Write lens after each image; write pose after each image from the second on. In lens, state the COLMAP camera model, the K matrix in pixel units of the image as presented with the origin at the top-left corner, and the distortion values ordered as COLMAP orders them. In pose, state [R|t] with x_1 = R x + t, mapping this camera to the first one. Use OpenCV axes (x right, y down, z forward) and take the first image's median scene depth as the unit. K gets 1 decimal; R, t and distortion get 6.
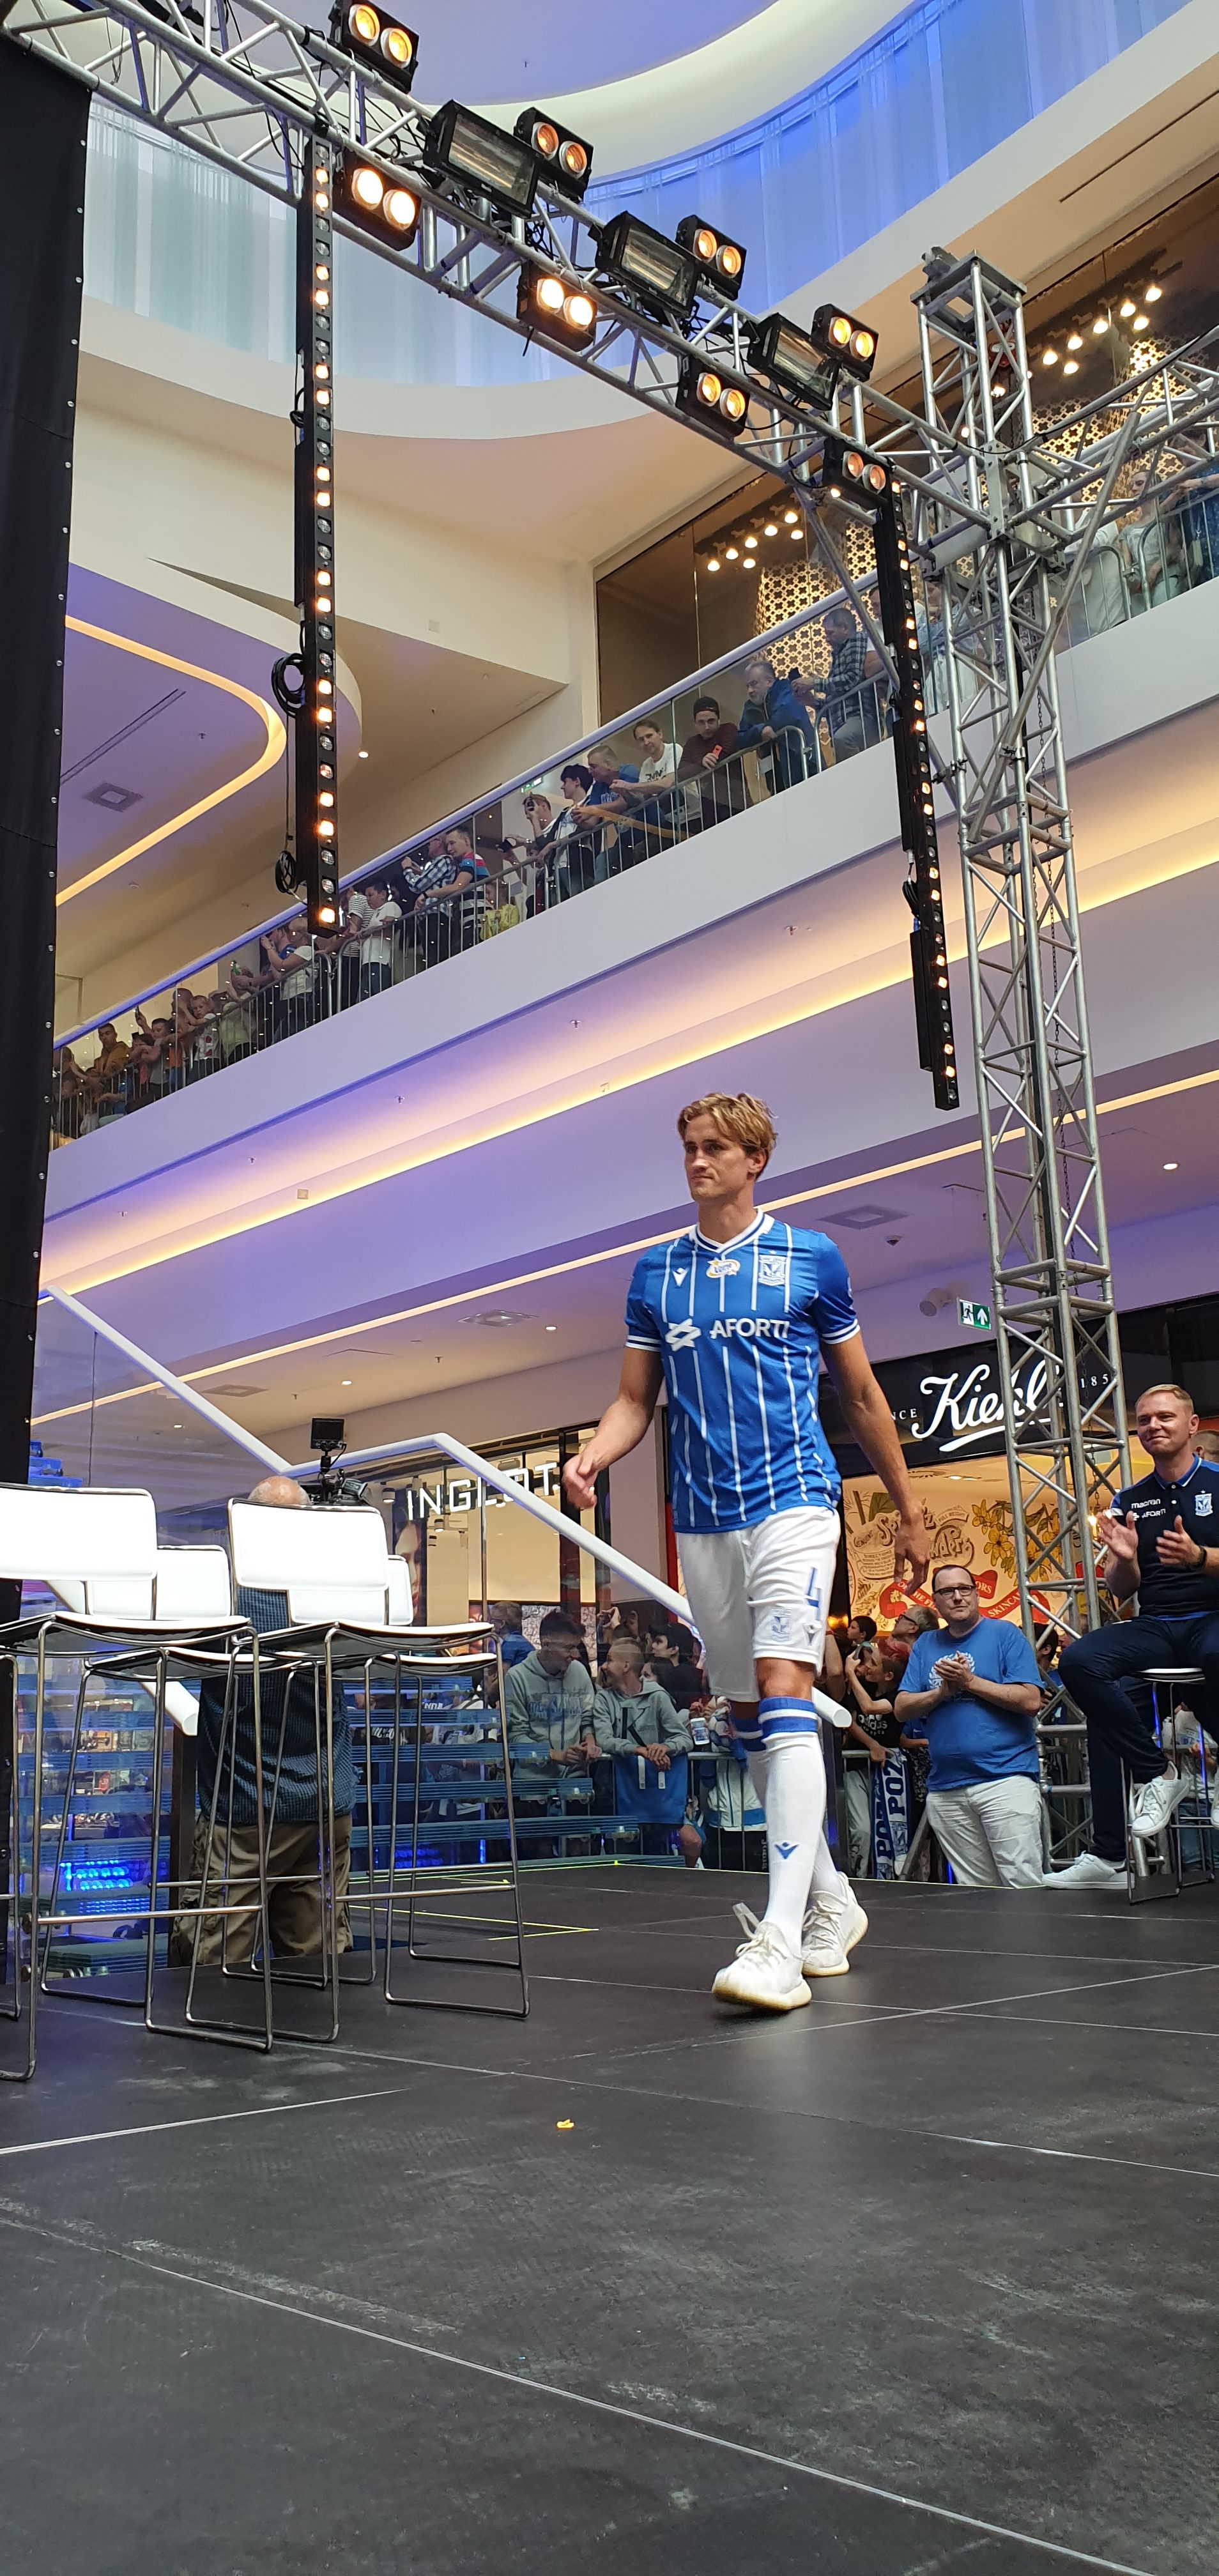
lens RADIAL K [[2037.7, 0, 564.8], [0, 2037.7, 1272.6], [0, 0, 1]] dist [0.004464, 0.010023]
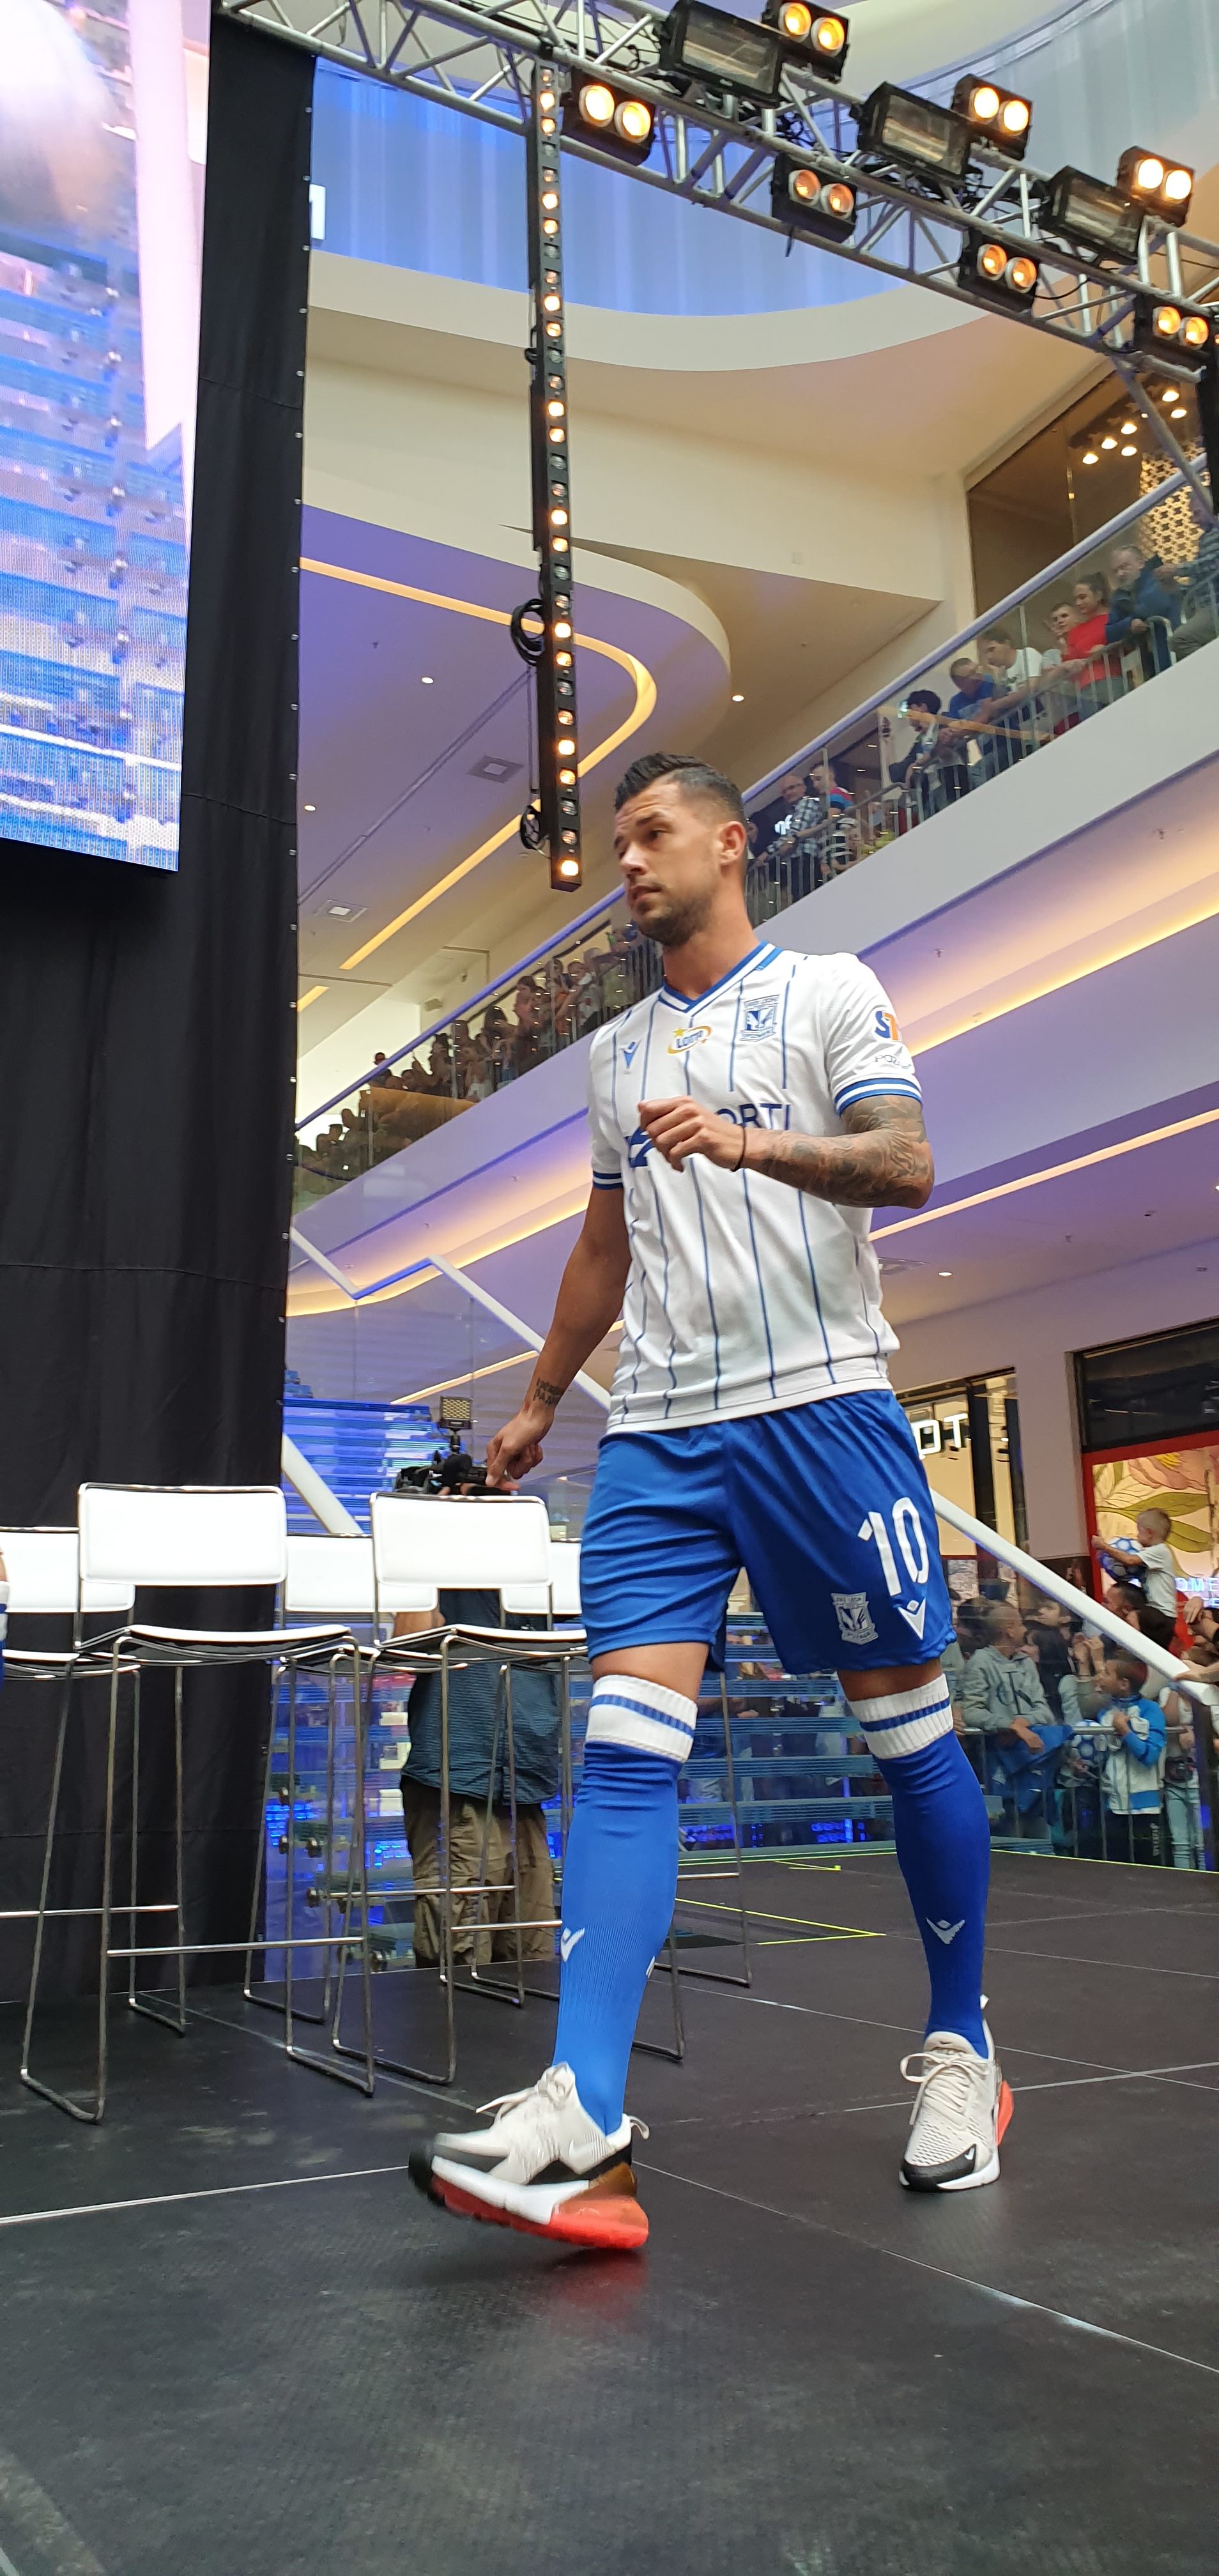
lens RADIAL K [[2031.9, 0, 569.1], [0, 2031.9, 1233.6], [0, 0, 1]] dist [0.016117, 0.012772]
pose [[0.973646, -0.050207, -0.222471, 0.064237], [0.051561, 0.998670, 0.000280, -0.002291], [0.222161, -0.011744, 0.974939, 0.045848]]
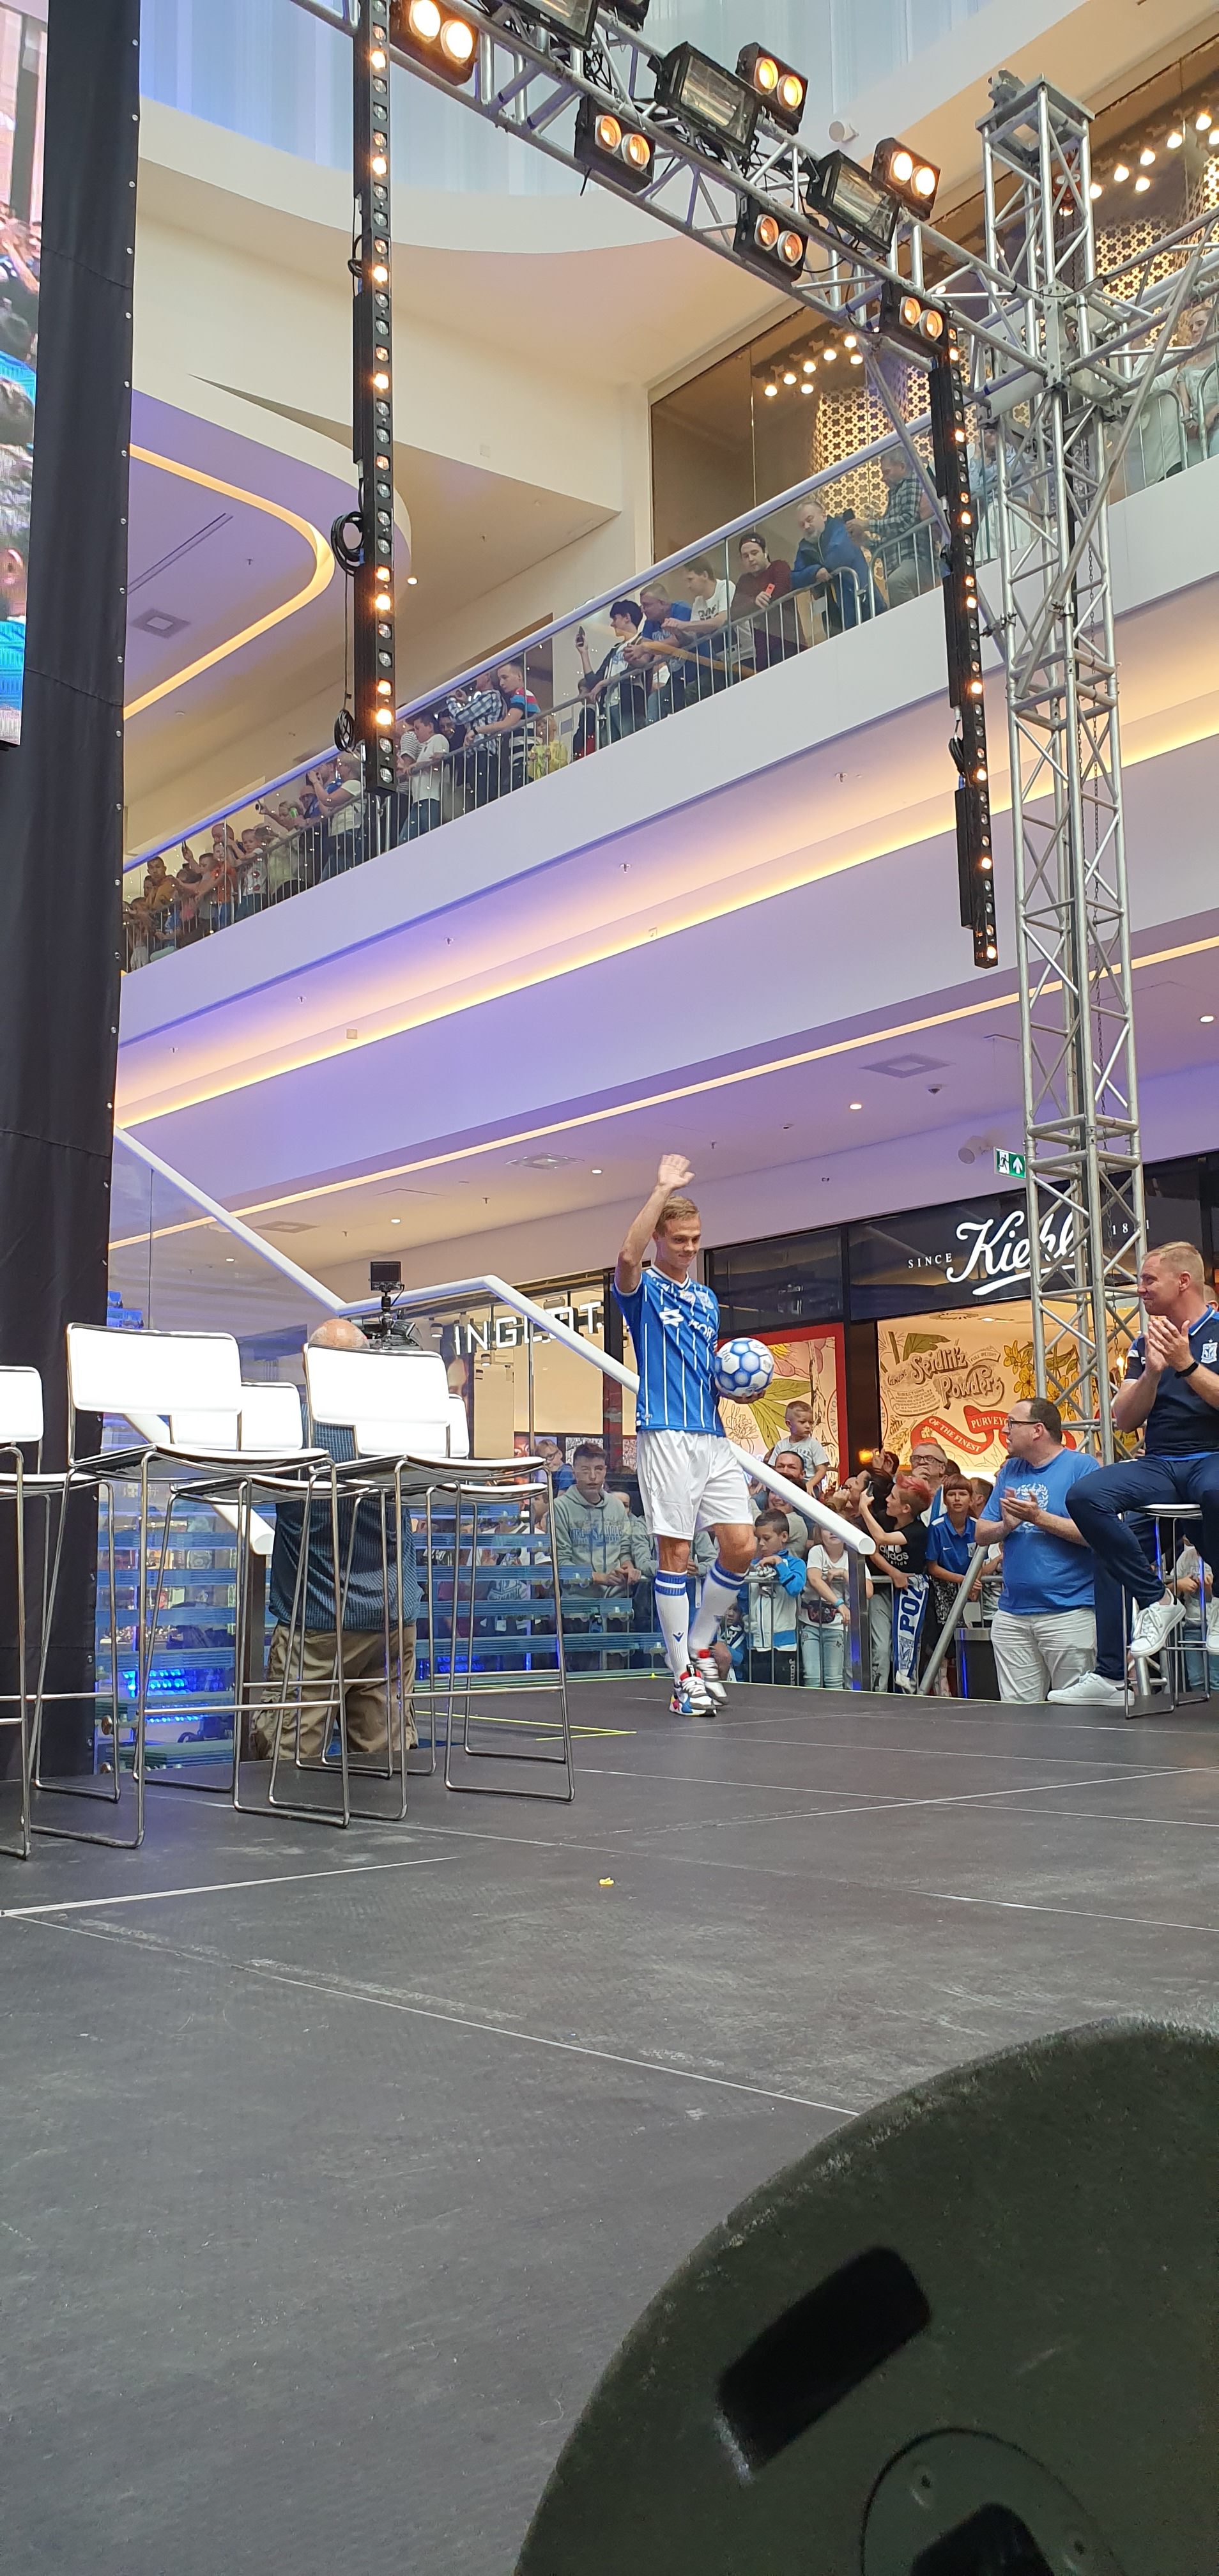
lens RADIAL K [[2033.0, 0, 615.0], [0, 2033.0, 1319.6], [0, 0, 1]] dist [0.000728, 0.014606]
pose [[0.999930, 0.011286, 0.003560, -0.000808], [-0.011595, 0.994516, 0.103938, -0.007730], [-0.002367, -0.103972, 0.994577, -0.038431]]
